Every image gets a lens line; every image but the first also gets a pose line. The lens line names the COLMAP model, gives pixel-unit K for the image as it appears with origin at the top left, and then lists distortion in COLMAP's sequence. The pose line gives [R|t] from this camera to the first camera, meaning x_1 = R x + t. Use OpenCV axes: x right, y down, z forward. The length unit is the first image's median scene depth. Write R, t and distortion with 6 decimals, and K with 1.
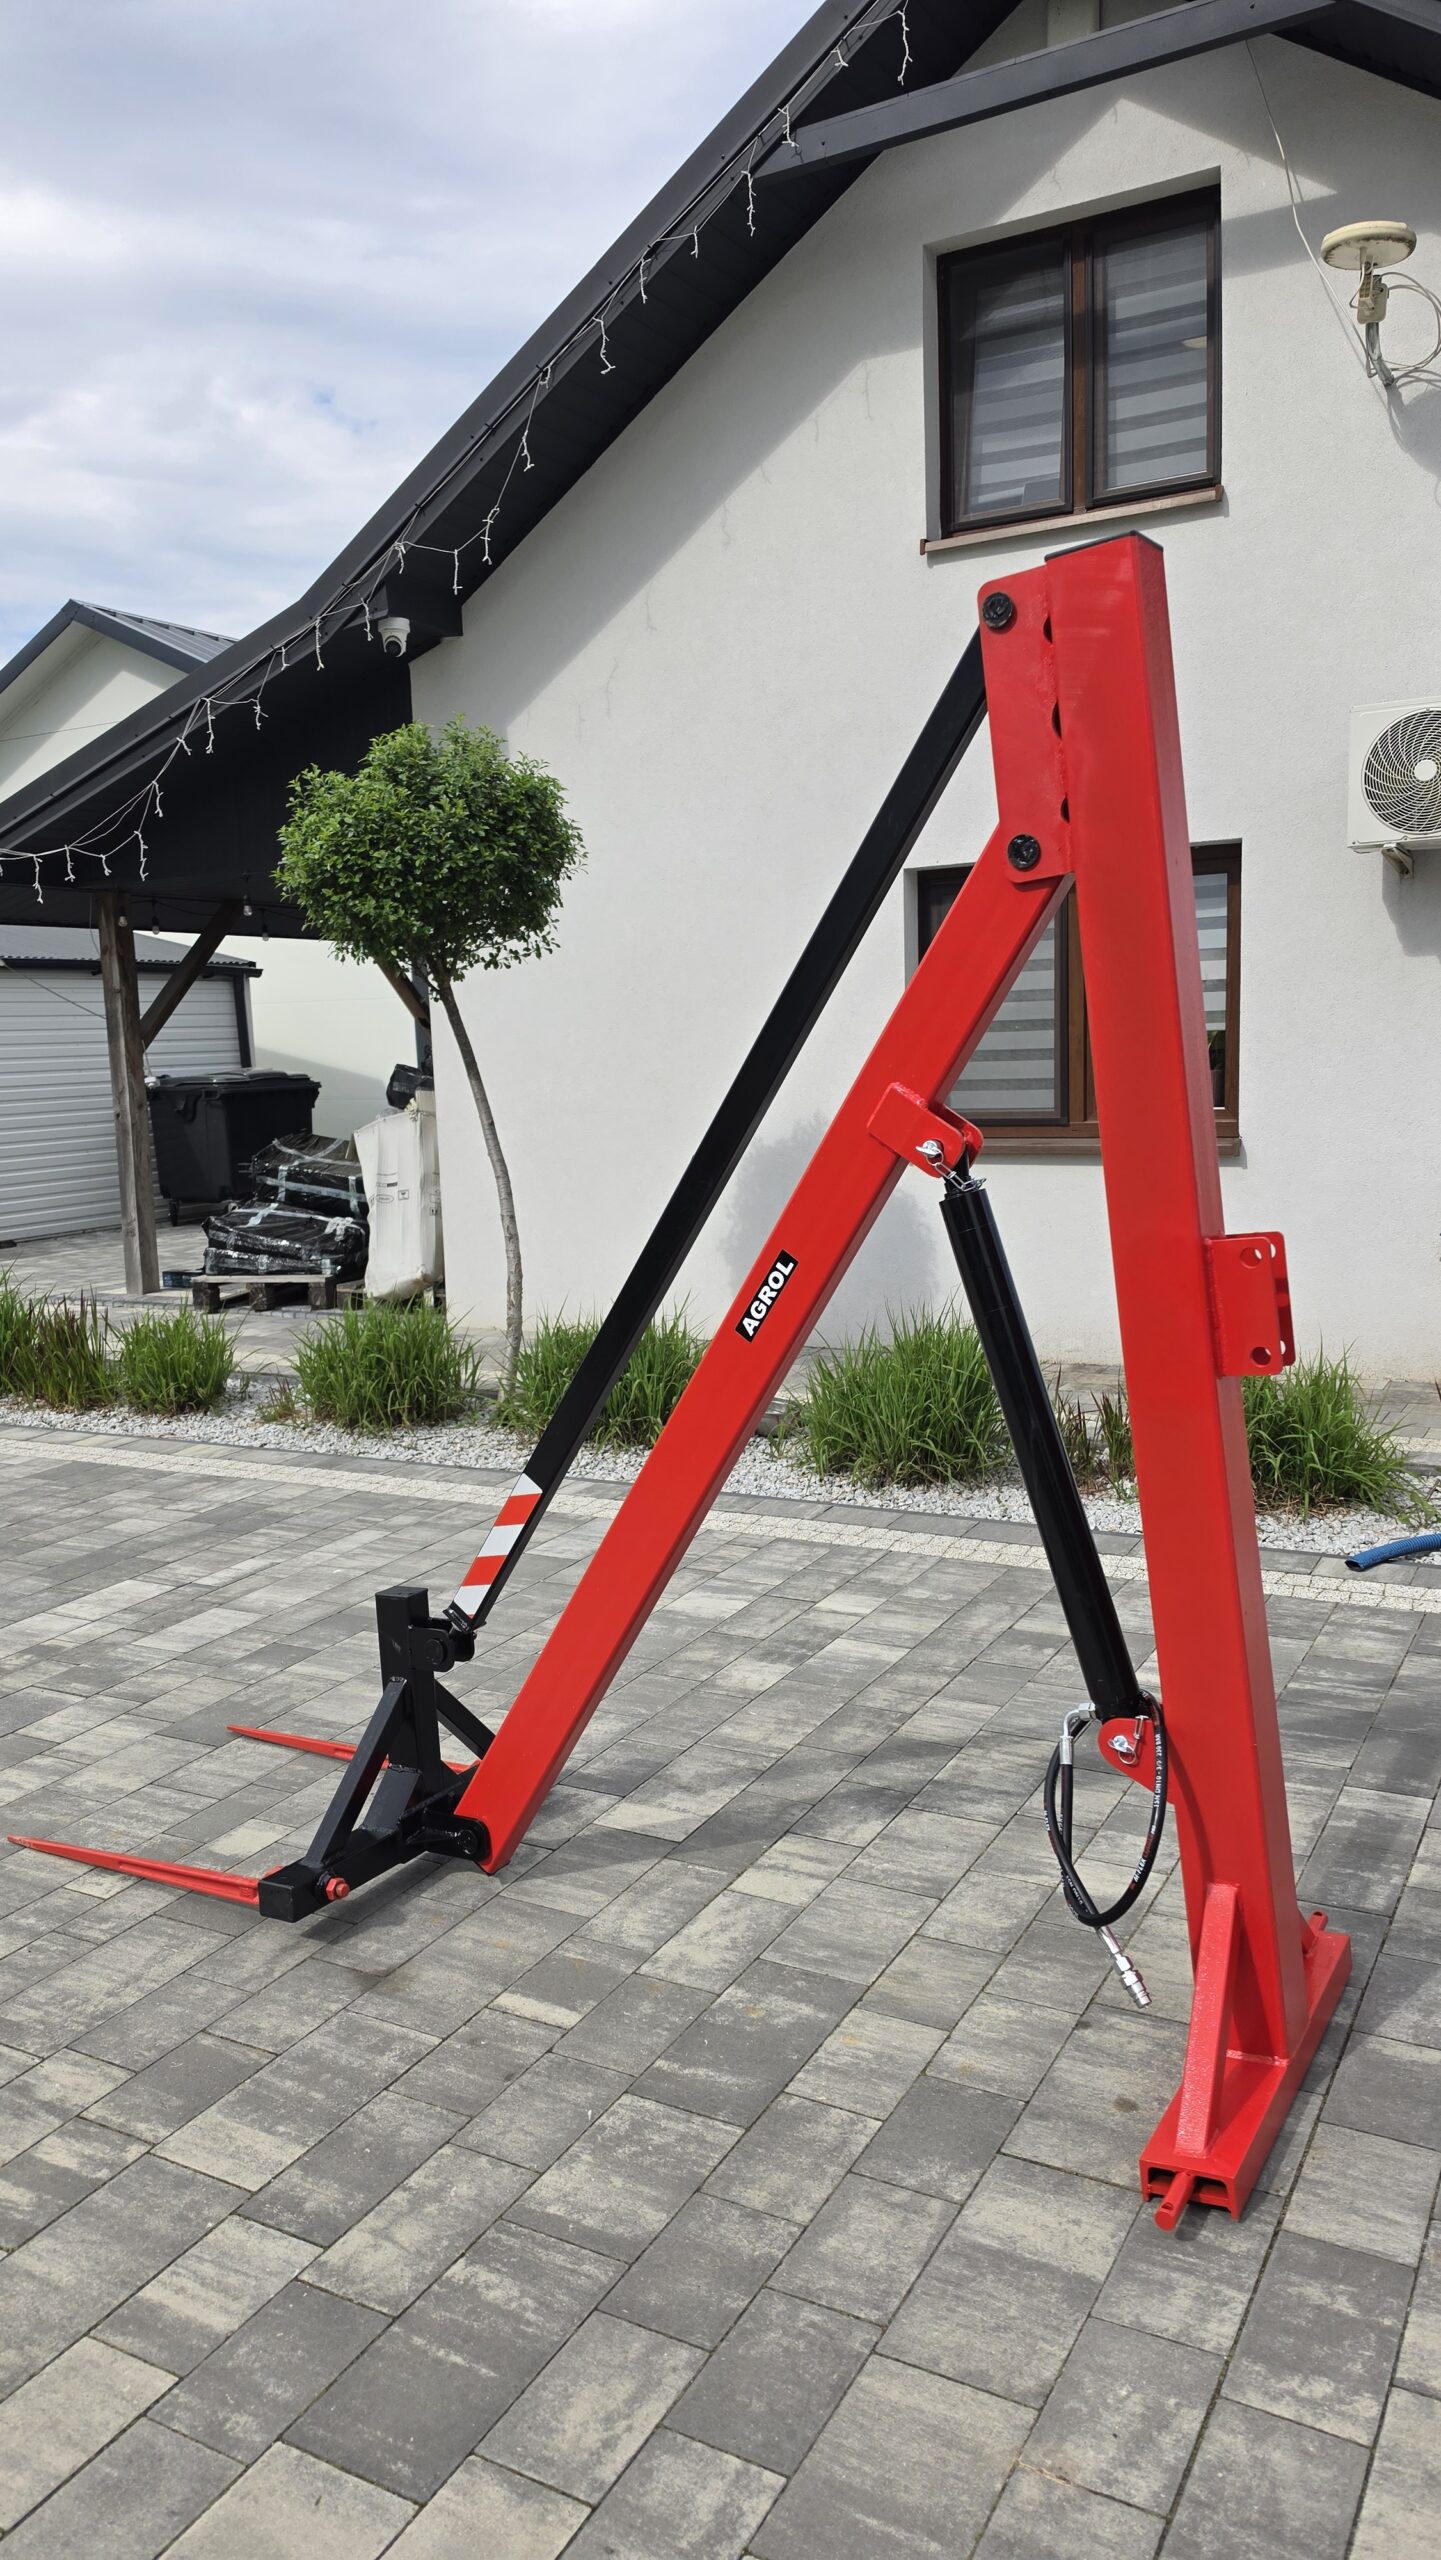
lens RADIAL K [[1741.7, 0, 709.2], [0, 1741.7, 1256.4], [0, 0, 1]] dist [0.087418, -0.122847]
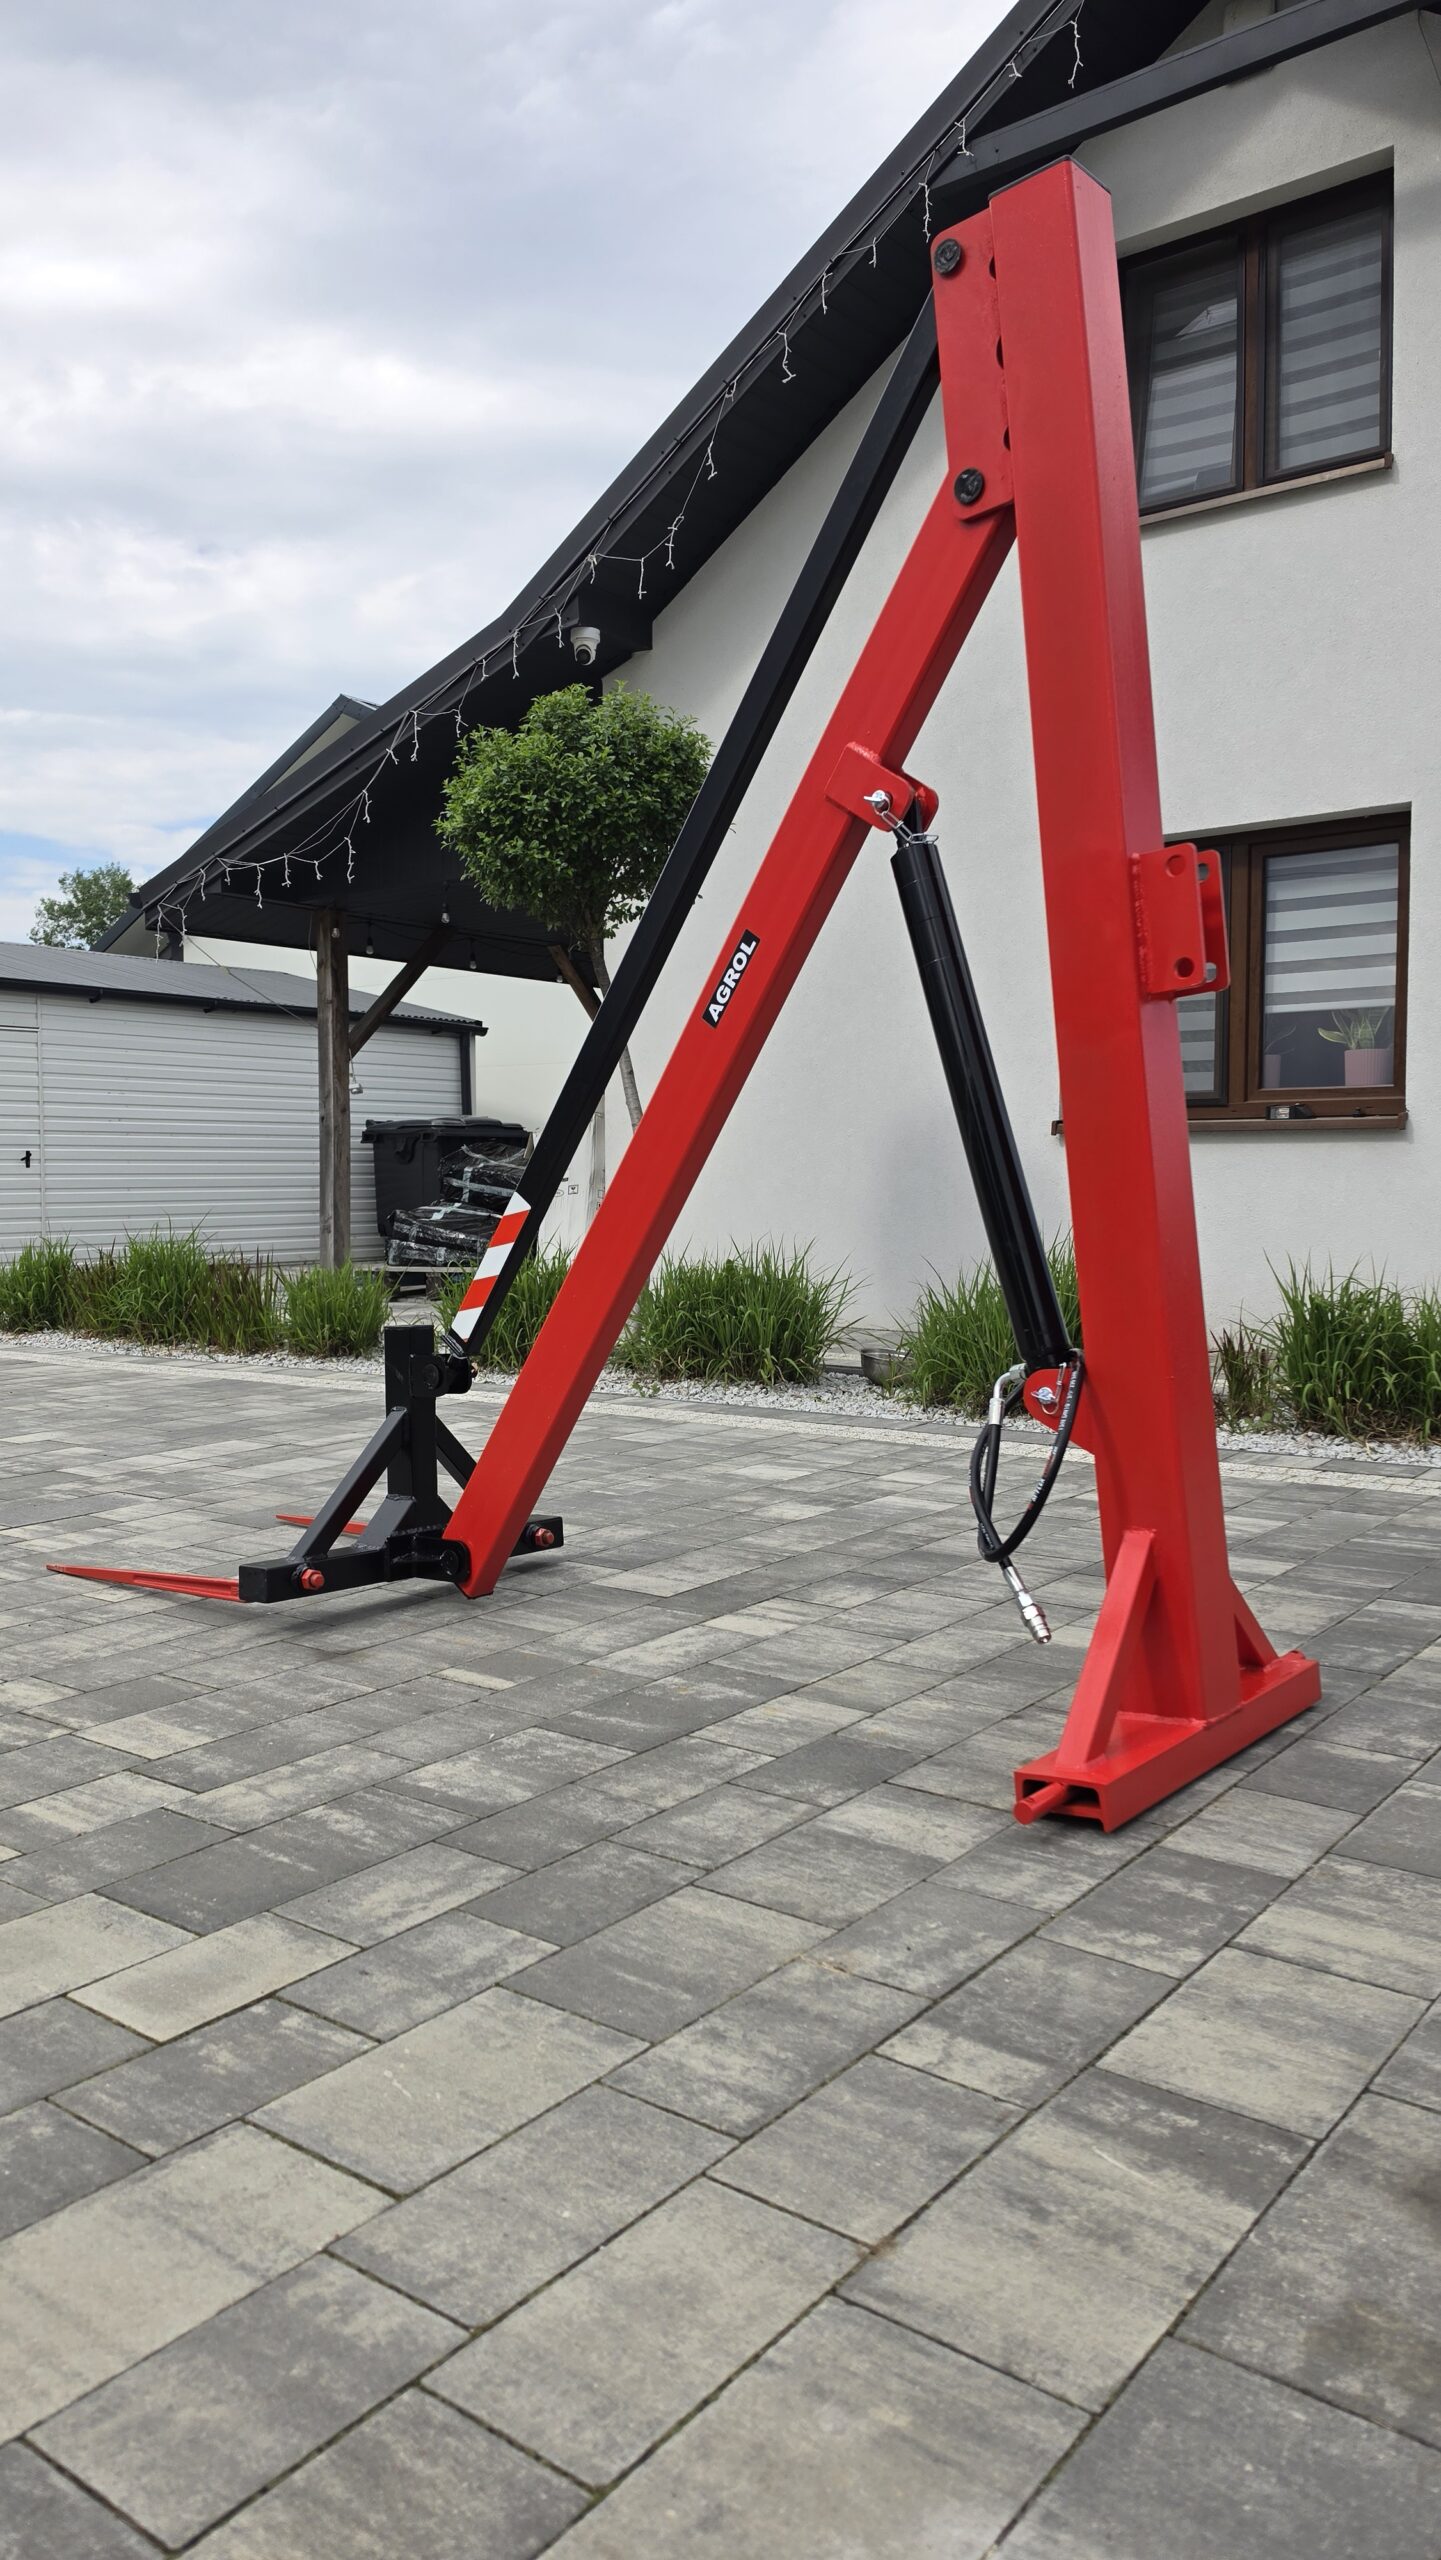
lens RADIAL K [[1734.1, 0, 687.3], [0, 1734.1, 1235.9], [0, 0, 1]] dist [0.115337, -0.172241]
pose [[0.987718, 0.037306, -0.151727, 0.141283], [-0.050235, 0.995342, -0.082291, 0.216635], [0.147950, 0.088902, 0.984991, 0.009835]]
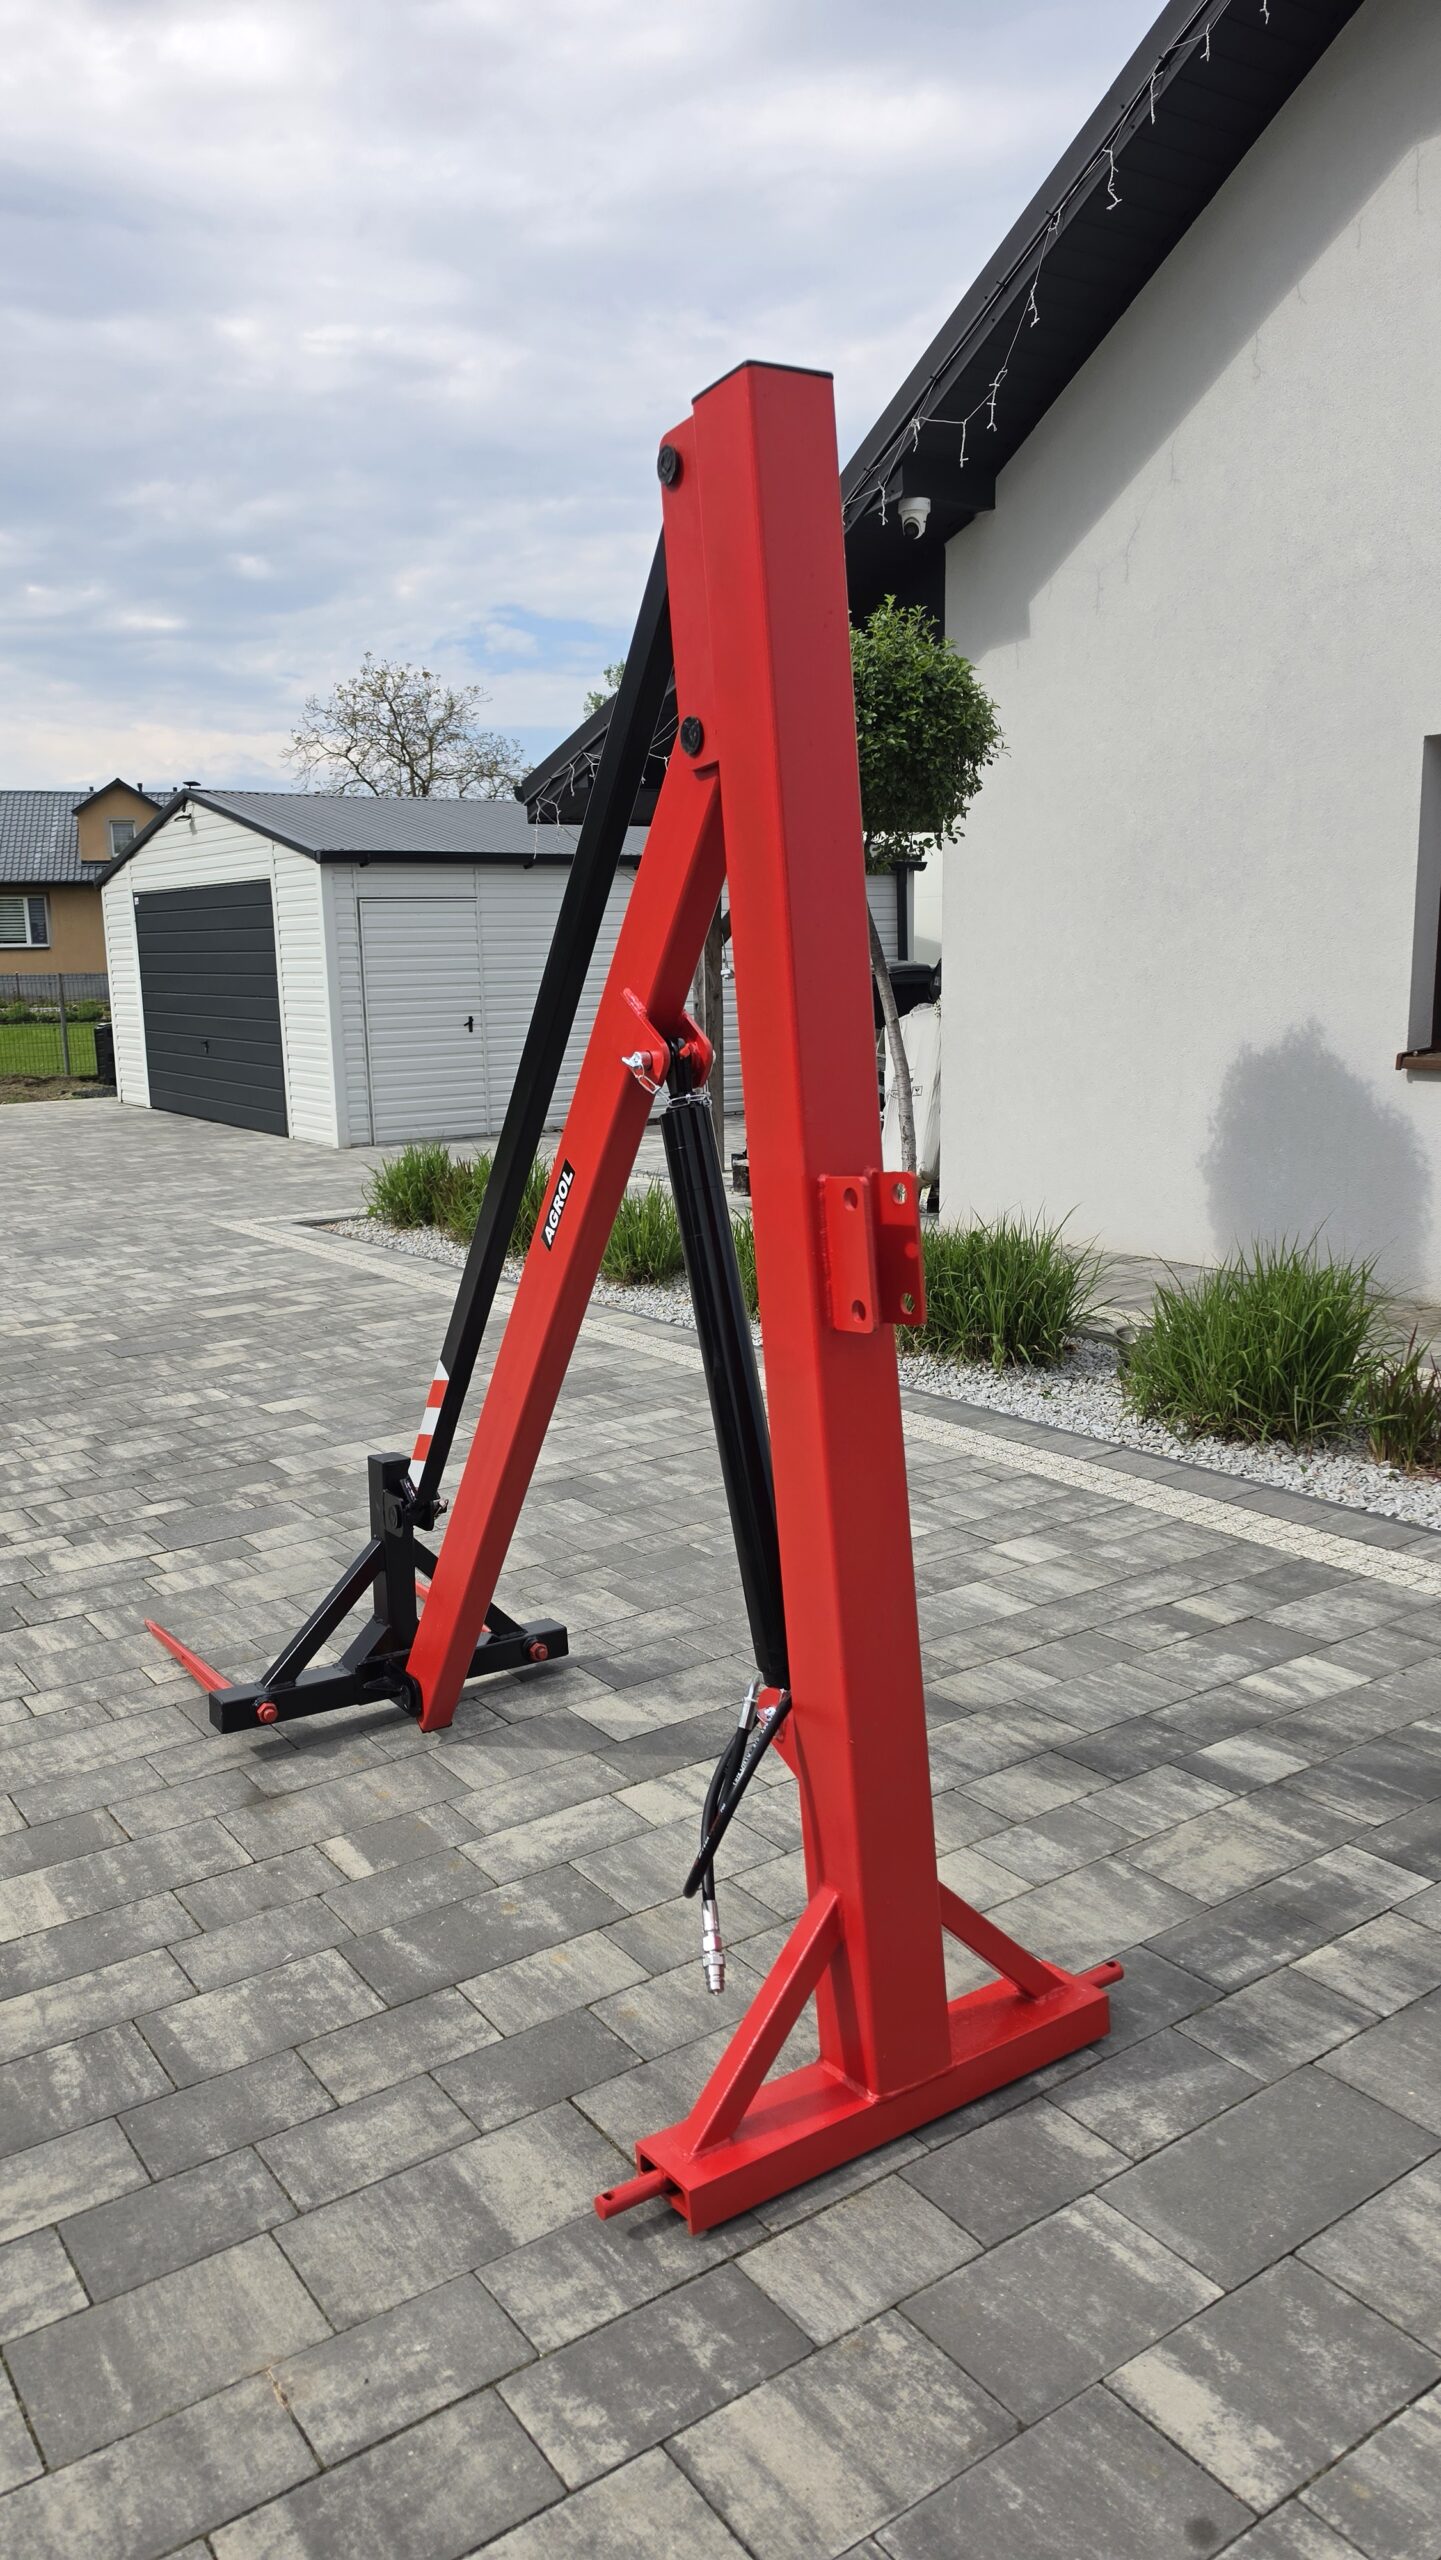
lens RADIAL K [[1741.7, 0, 709.2], [0, 1741.7, 1256.4], [0, 0, 1]] dist [0.087418, -0.122847]
pose [[0.900466, 0.090052, -0.425501, 0.446138], [-0.064451, 0.995157, 0.074217, -0.022669], [0.430124, -0.039406, 0.901909, 0.129874]]
